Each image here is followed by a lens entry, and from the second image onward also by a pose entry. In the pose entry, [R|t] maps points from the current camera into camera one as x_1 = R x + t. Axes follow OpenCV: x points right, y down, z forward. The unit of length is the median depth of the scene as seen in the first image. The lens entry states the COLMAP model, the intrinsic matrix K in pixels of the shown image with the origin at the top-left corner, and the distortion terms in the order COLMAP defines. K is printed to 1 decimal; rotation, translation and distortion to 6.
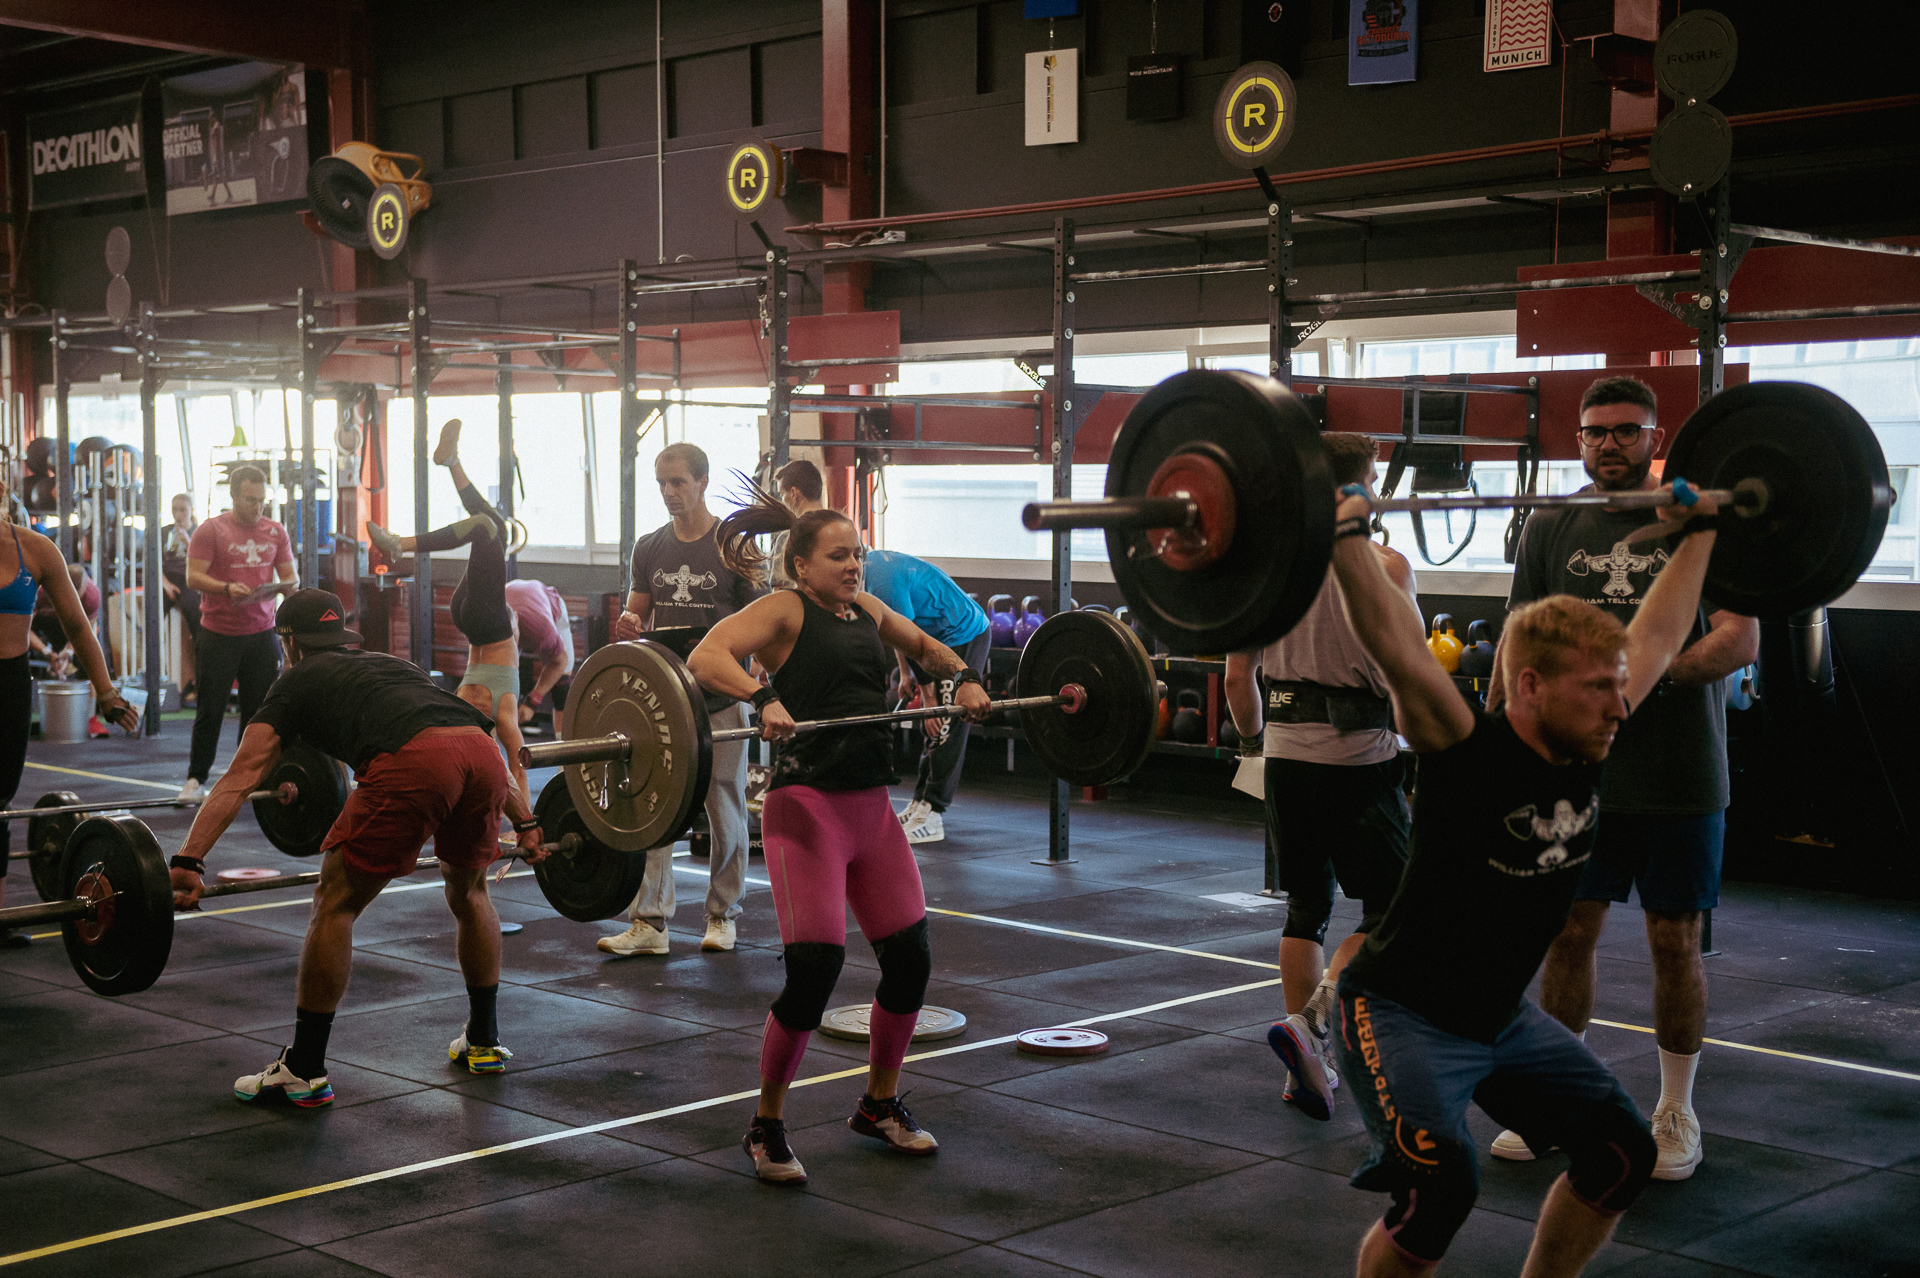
lens RADIAL K [[2586.5, 0, 960.0], [0, 2586.5, 639.0], [0, 0, 1]] dist [0.119966, 0.030452]
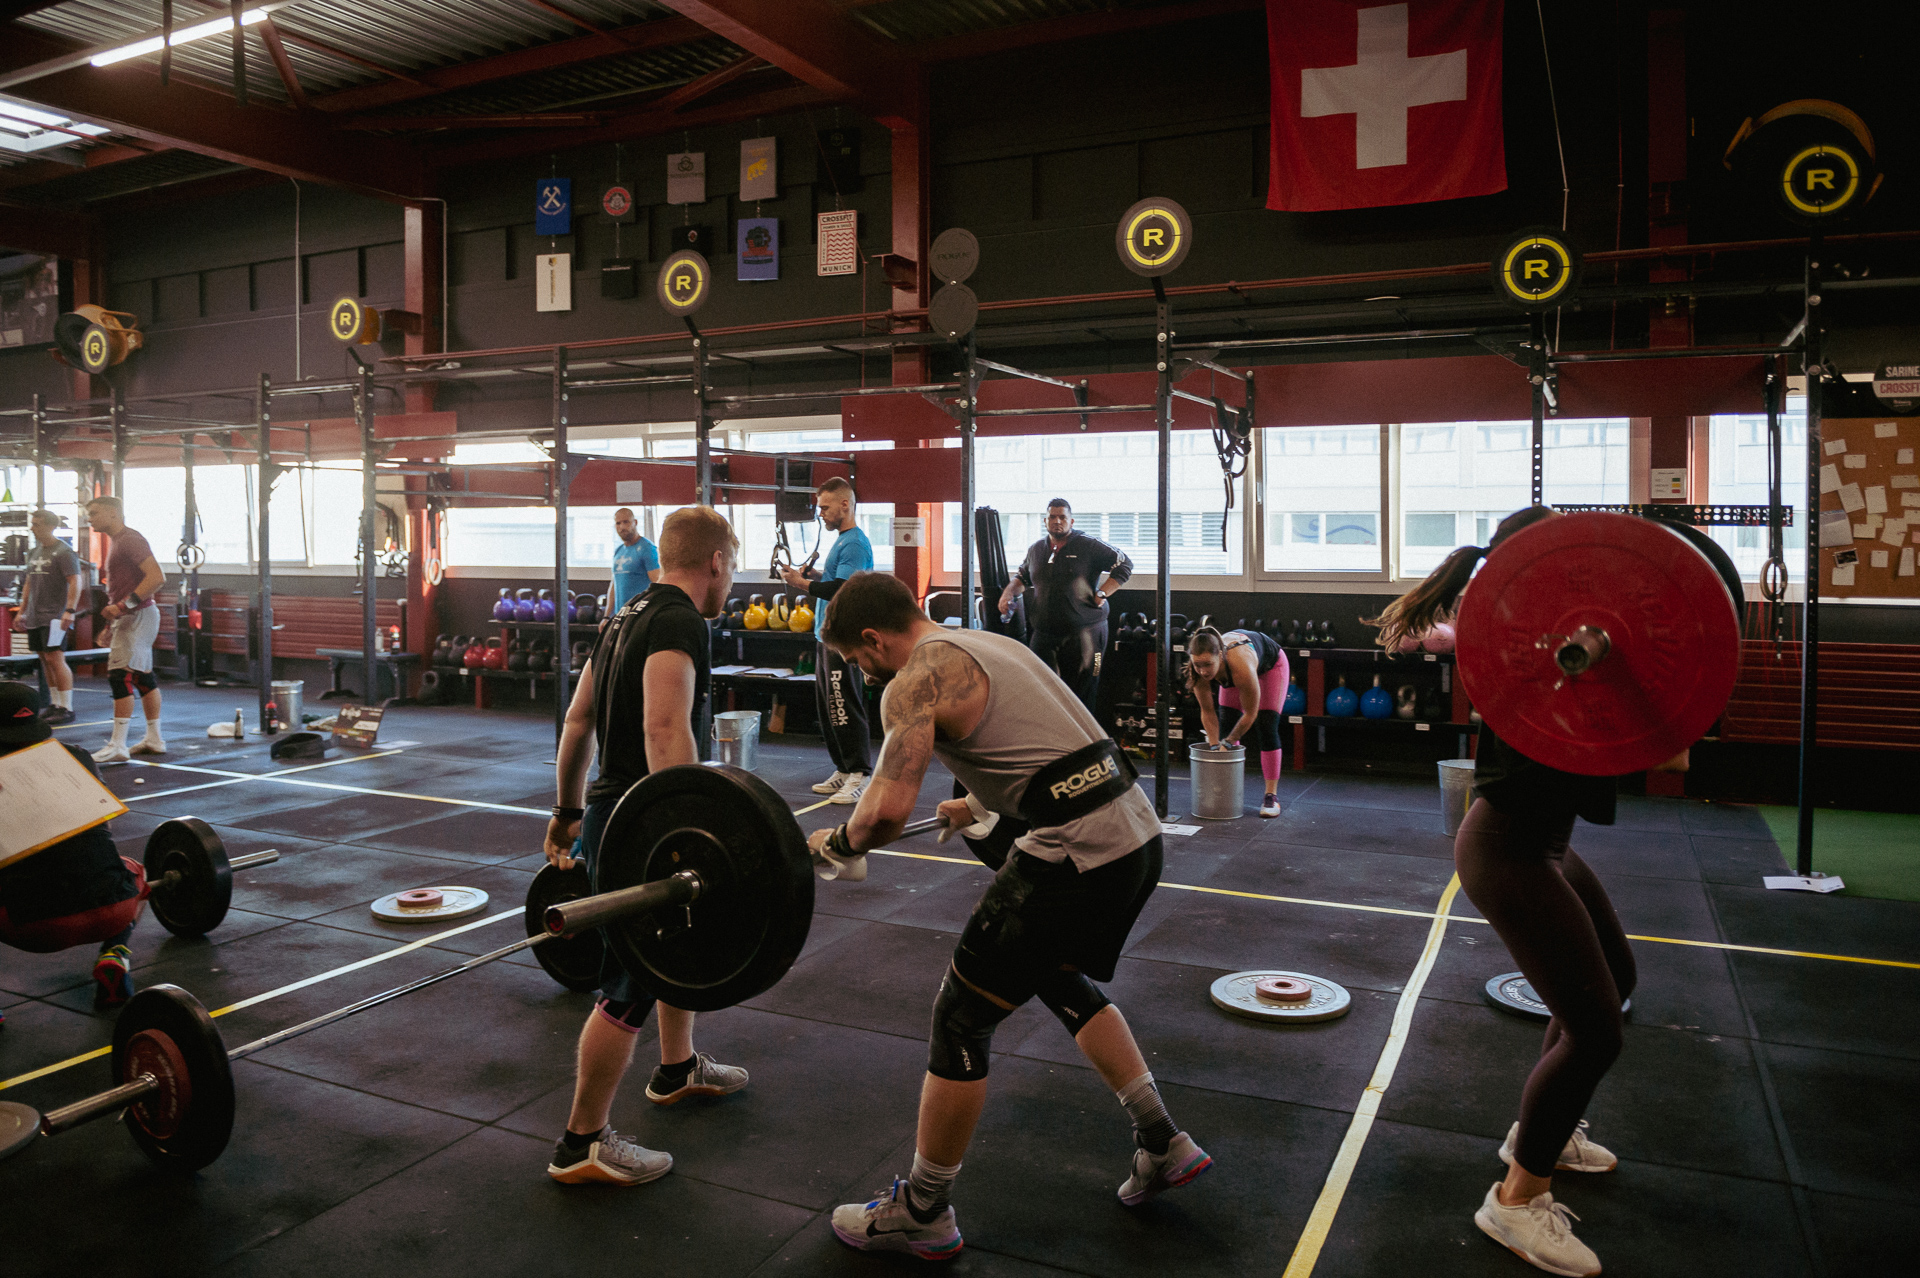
lens RADIAL K [[1312.1, 0, 1003.8], [0, 1312.1, 576.3], [0, 0, 1]] dist [-0.066765, 0.045254]
pose [[0.937008, -0.016870, 0.348899, 0.012454], [0.024719, 0.999531, -0.018056, -0.003170], [-0.348431, 0.025544, 0.936986, 0.147069]]
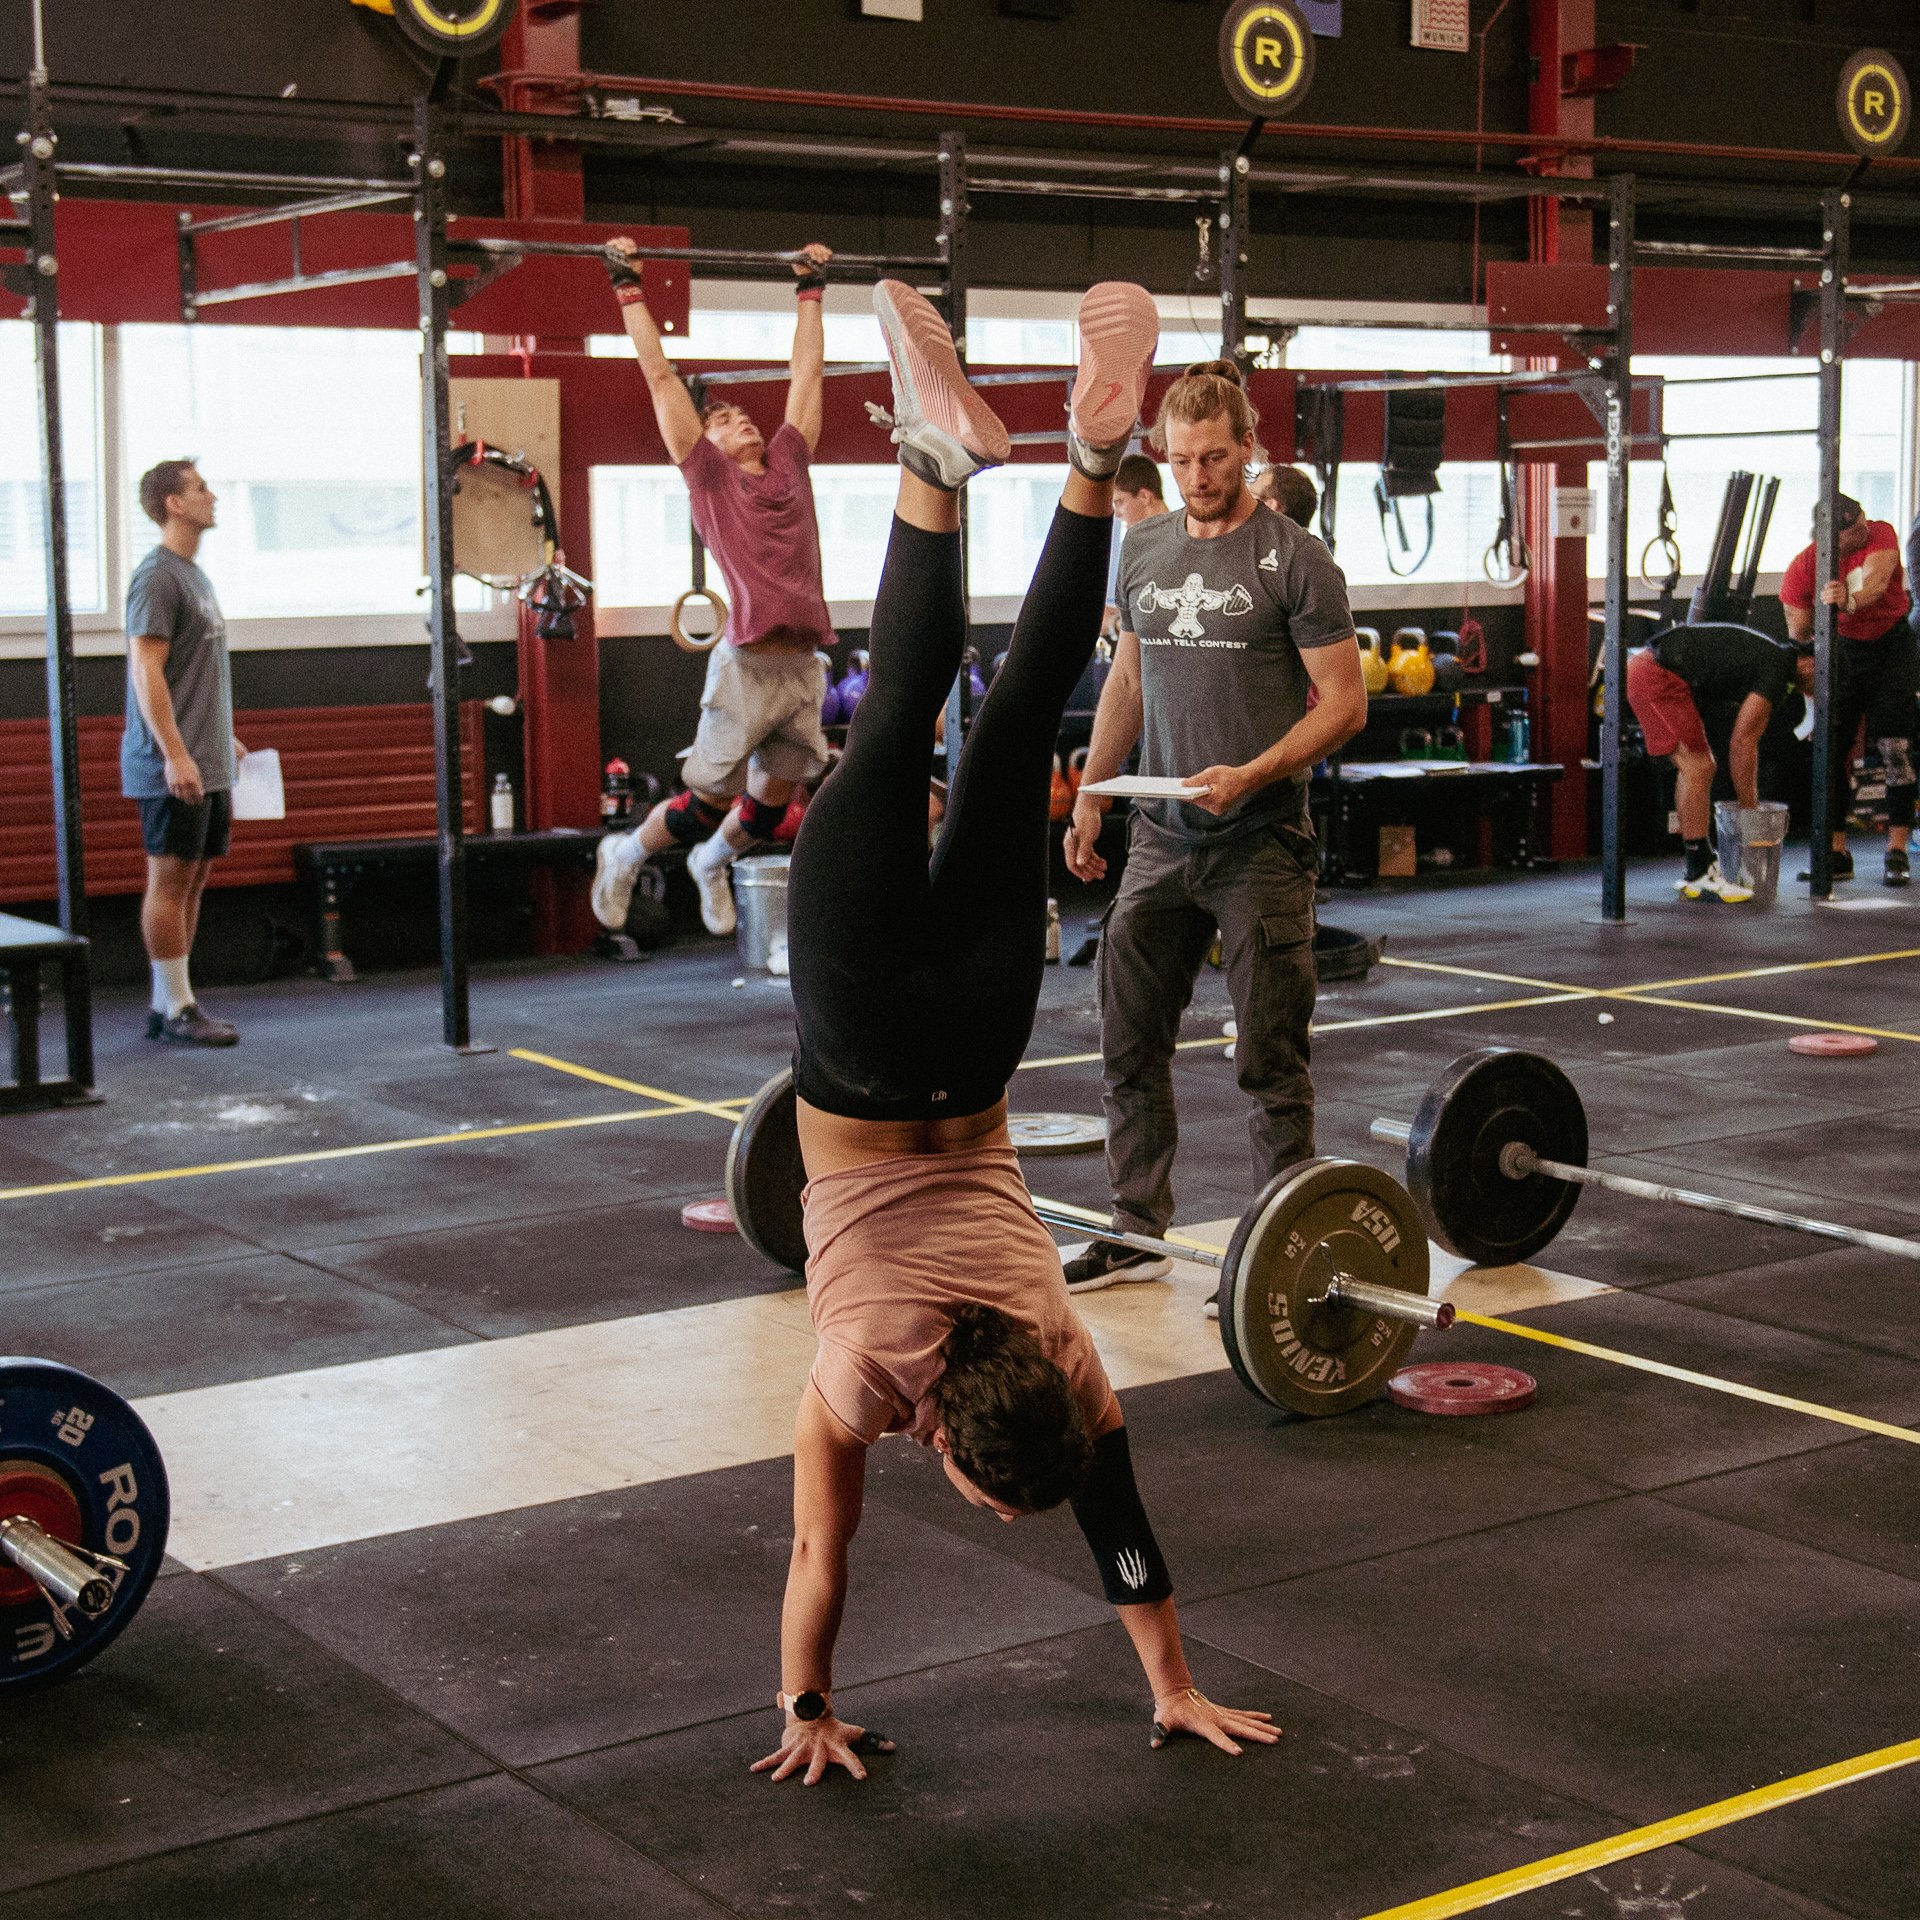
lens RADIAL K [[3103.7, 0, 959.7], [0, 3103.7, 917.0], [0, 0, 1]] dist [0.105117, -0.415459]
pose [[0.224227, -0.134077, 0.965270, -0.843184], [0.066277, 0.990295, 0.122157, -0.048404], [-0.972281, 0.036585, 0.230938, 0.801583]]
